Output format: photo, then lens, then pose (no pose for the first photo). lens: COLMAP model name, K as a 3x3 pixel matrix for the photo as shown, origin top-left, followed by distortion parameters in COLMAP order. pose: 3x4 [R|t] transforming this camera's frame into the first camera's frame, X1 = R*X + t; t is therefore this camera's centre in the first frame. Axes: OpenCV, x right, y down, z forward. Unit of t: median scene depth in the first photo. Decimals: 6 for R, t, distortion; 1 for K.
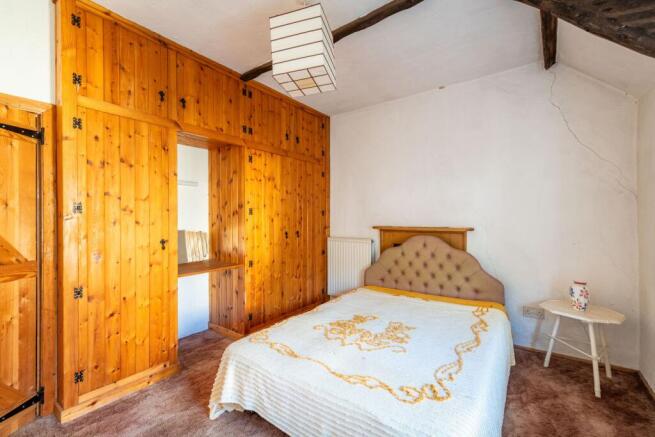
lens RADIAL K [[290.4, 0, 323.9], [0, 290.4, 217.6], [0, 0, 1]] dist [0.005389, 0.000127]
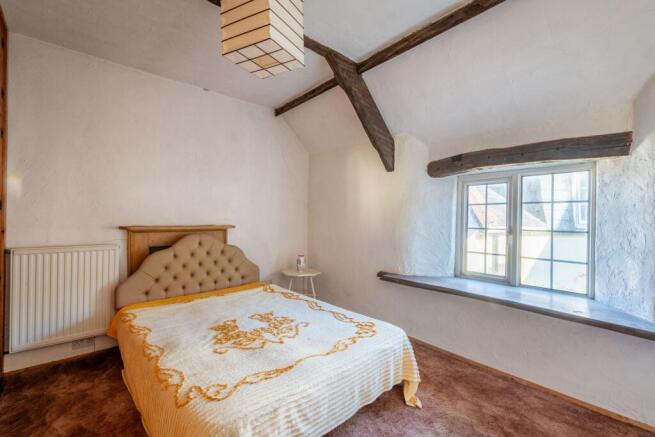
lens RADIAL K [[290.4, 0, 323.9], [0, 290.4, 218.2], [0, 0, 1]] dist [0.005389, 0.000127]
pose [[0.202498, -0.000998, 0.979282, -0.700185], [-0.005507, 0.999983, 0.002158, 0.004546], [-0.979267, -0.005830, 0.202489, 0.515766]]
